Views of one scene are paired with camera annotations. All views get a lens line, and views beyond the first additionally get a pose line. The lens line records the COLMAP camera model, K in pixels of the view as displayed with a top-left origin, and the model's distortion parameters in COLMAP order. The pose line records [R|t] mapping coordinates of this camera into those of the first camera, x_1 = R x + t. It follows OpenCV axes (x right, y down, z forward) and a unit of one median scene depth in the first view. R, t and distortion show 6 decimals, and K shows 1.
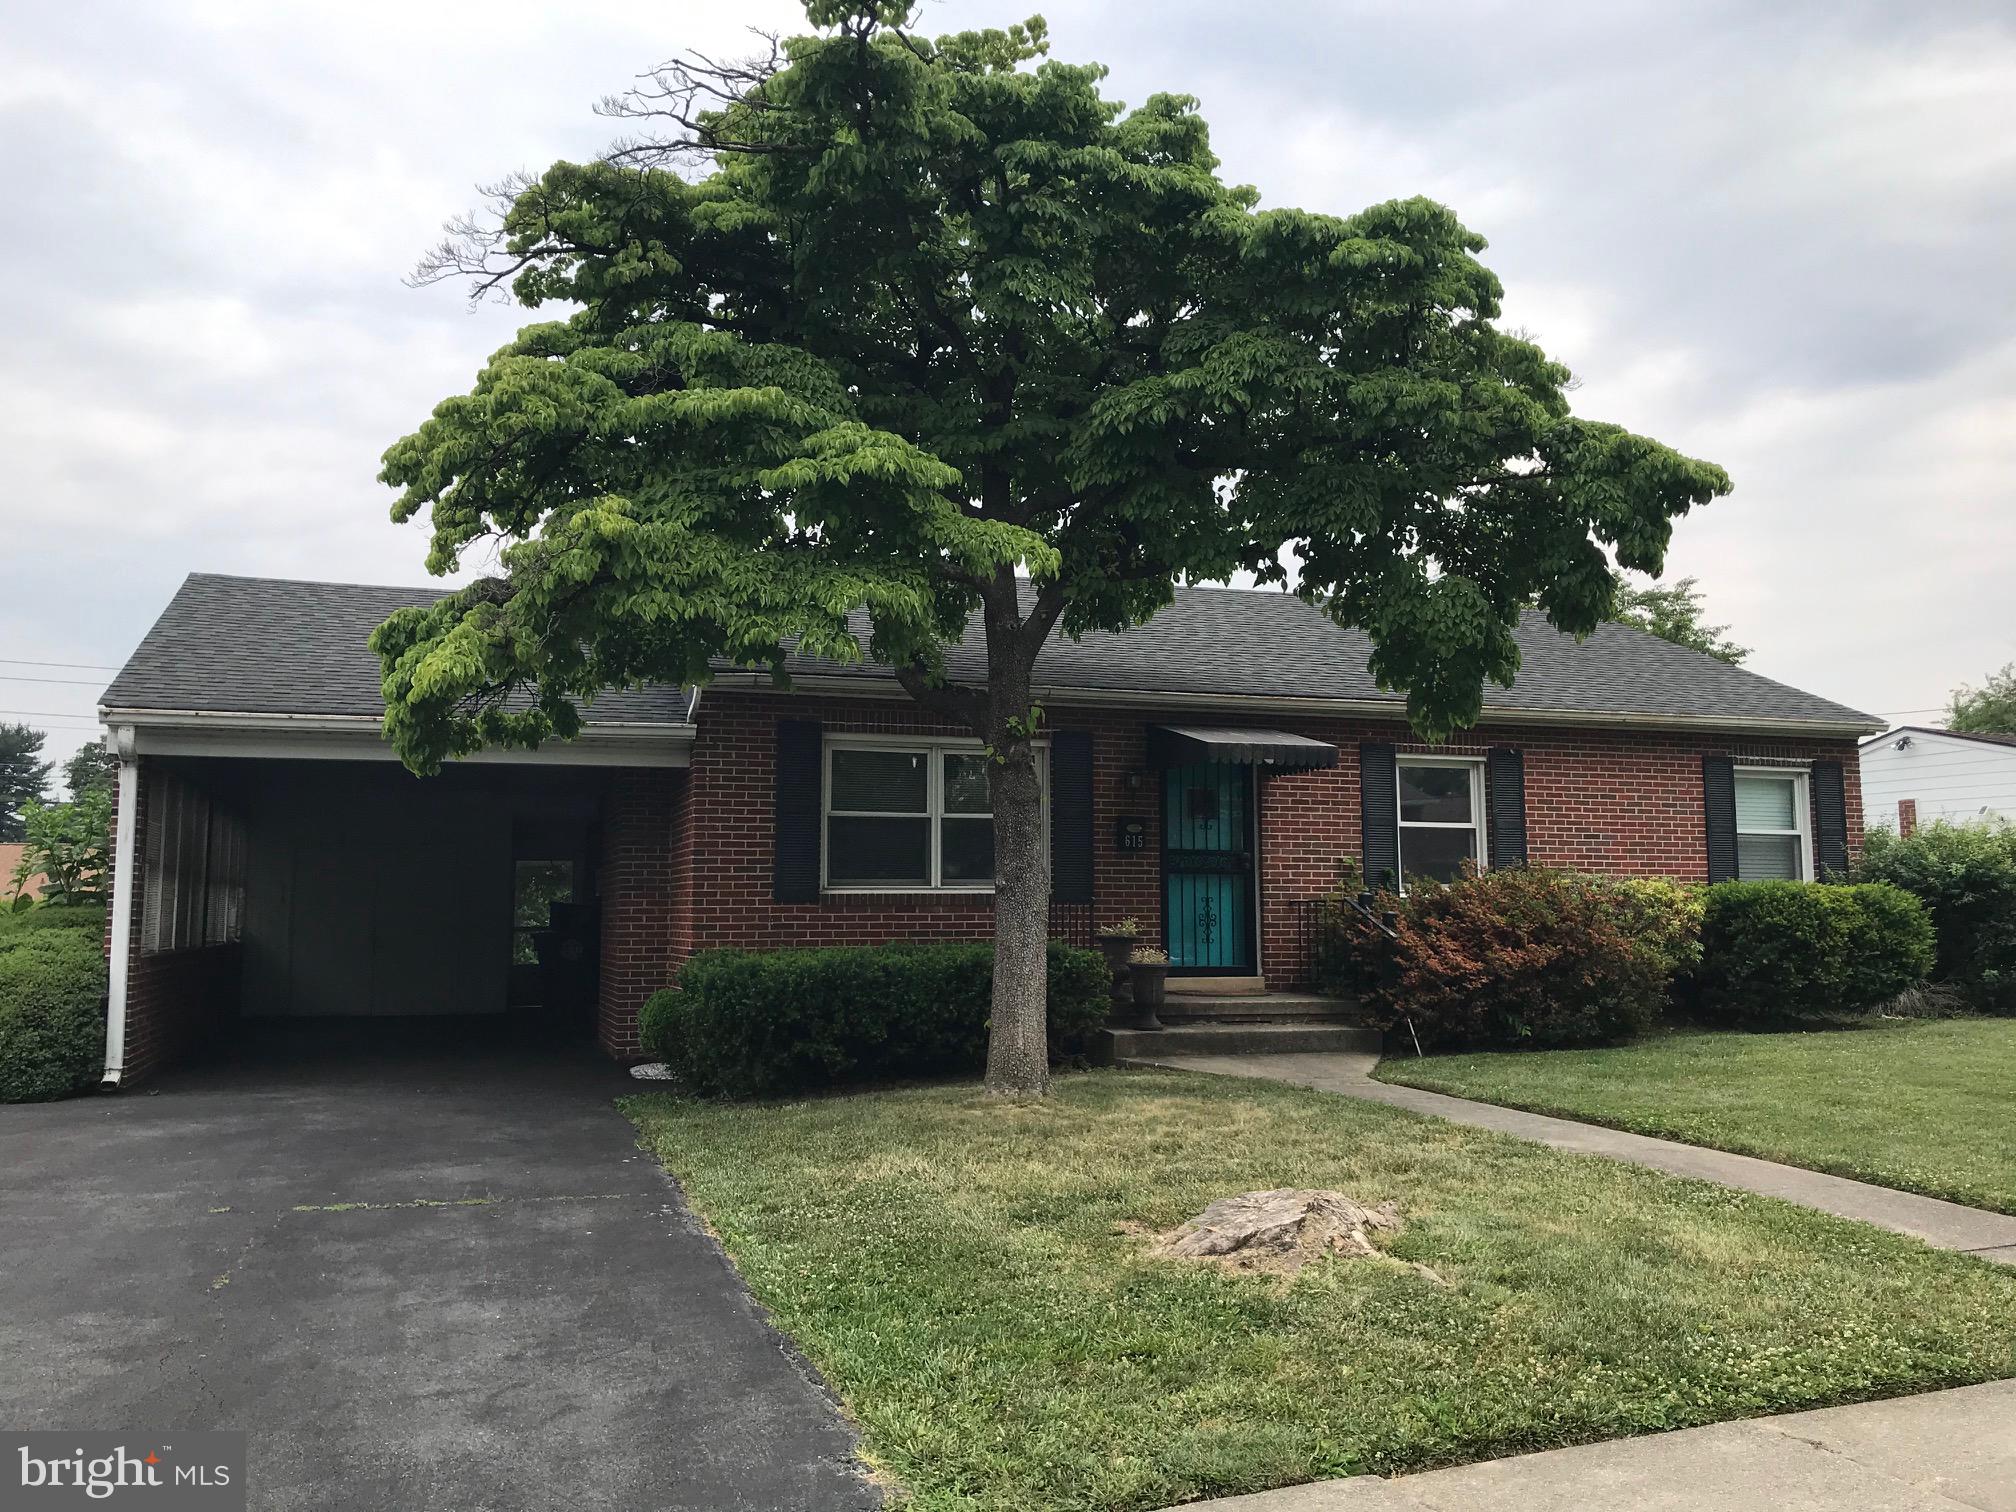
lens RADIAL K [[1630.3, 0, 1008.0], [0, 1630.3, 756.0], [0, 0, 1]] dist [0.003544, -0.171701]
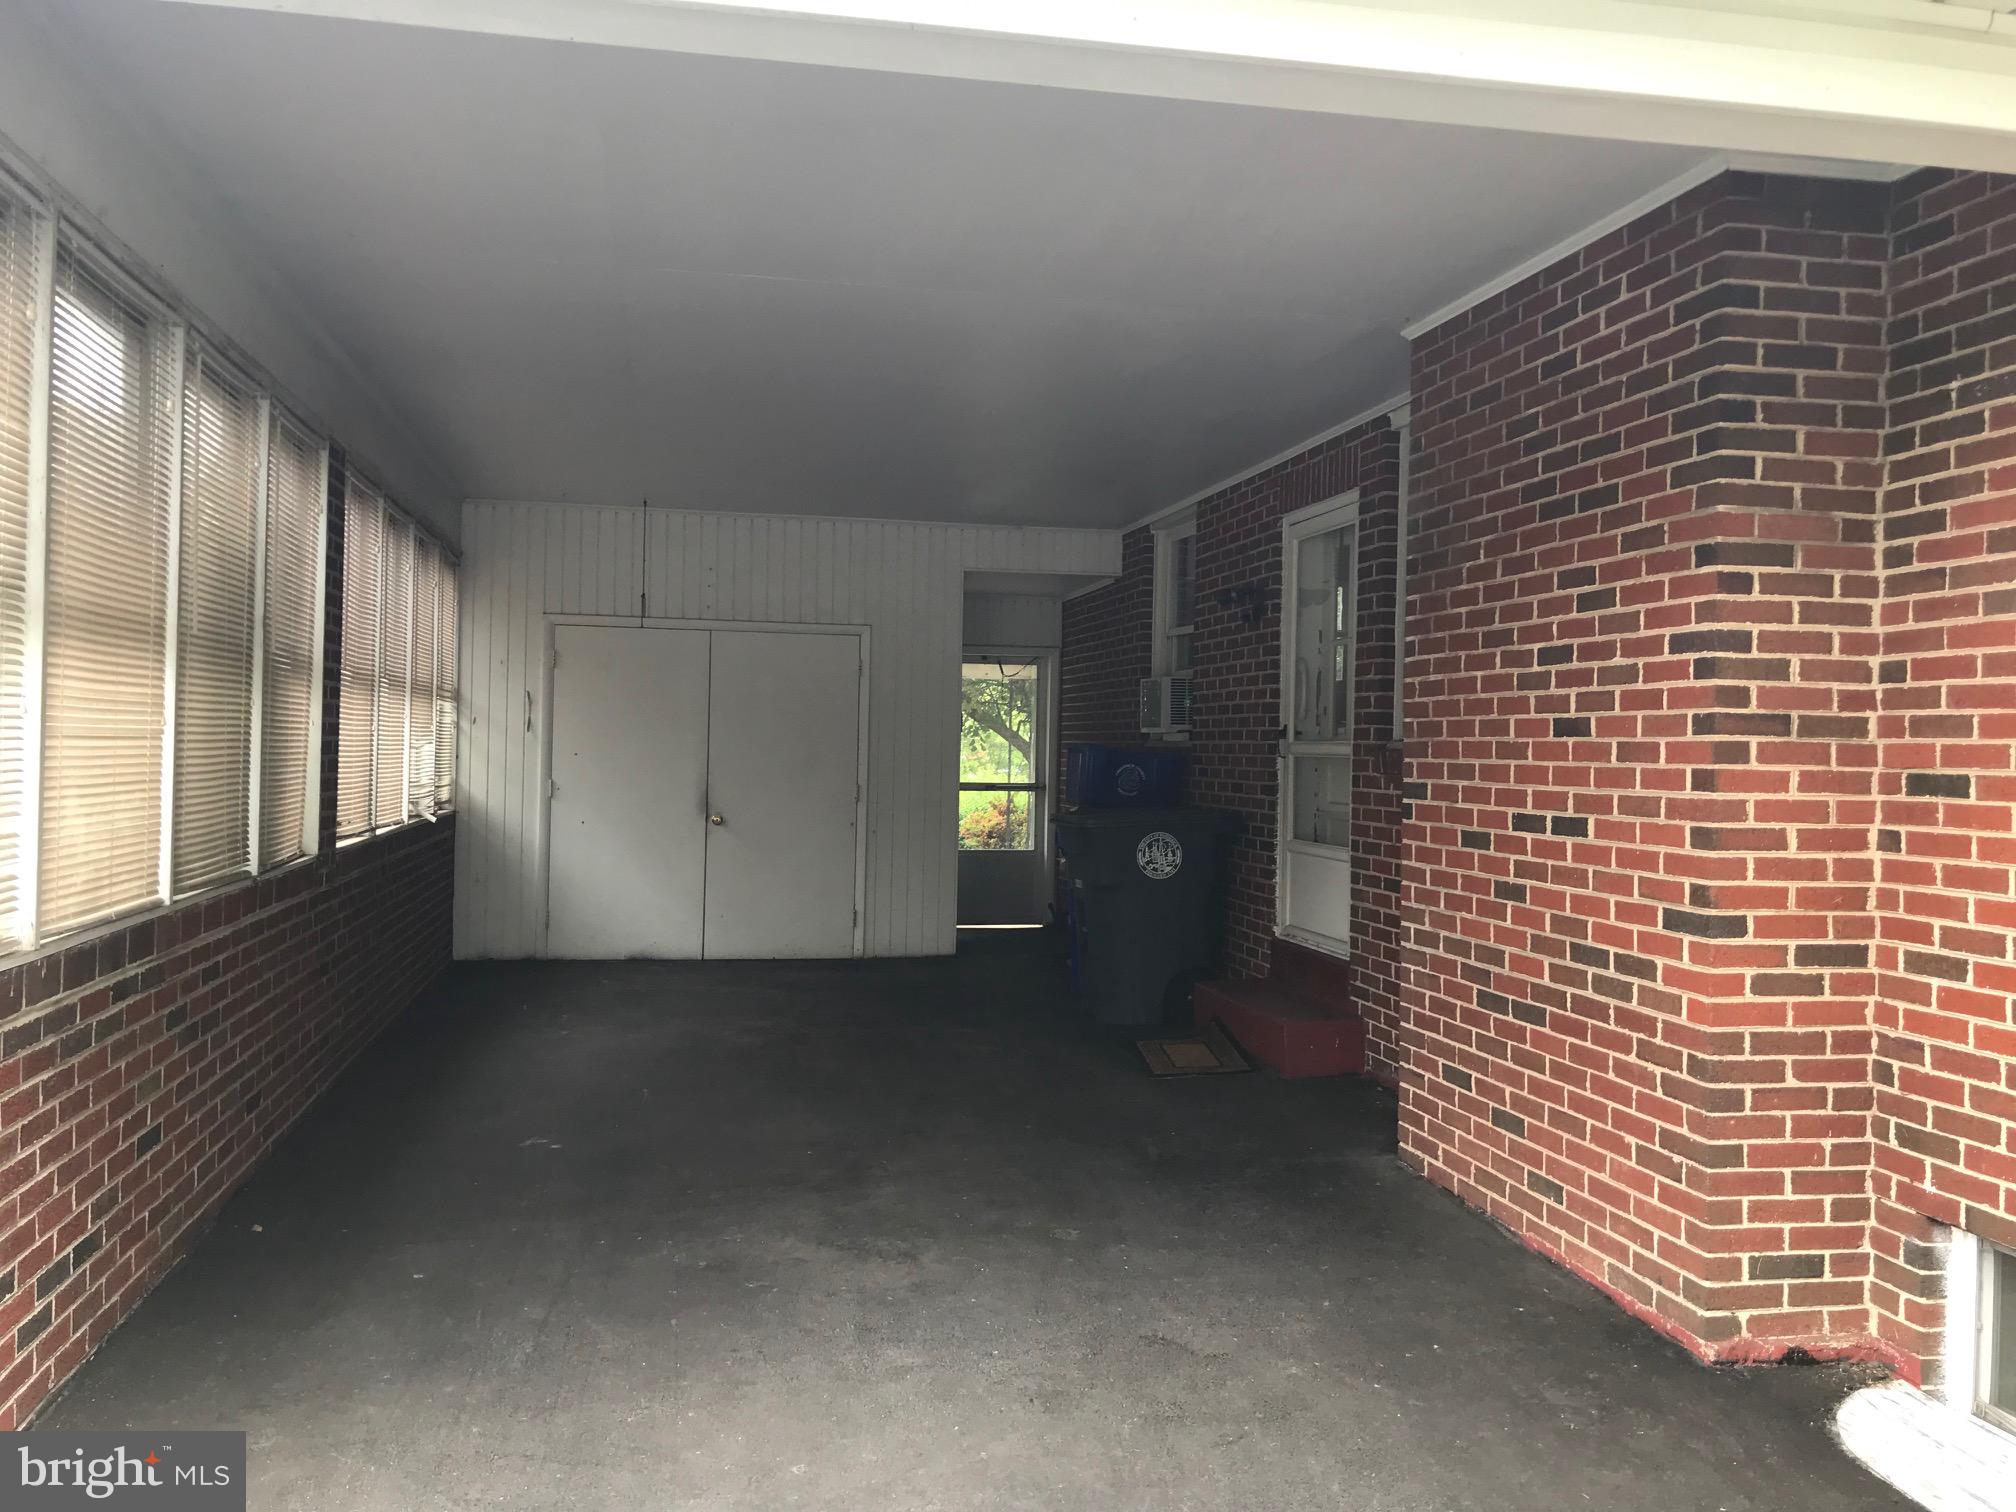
lens RADIAL K [[1630.3, 0, 1008.0], [0, 1630.3, 756.0], [0, 0, 1]] dist [0.003544, -0.171701]
pose [[0.988643, 0.027220, -0.147796, -0.259357], [-0.012069, 0.994664, 0.102458, 0.050268], [0.149797, -0.099511, 0.983696, 0.596989]]
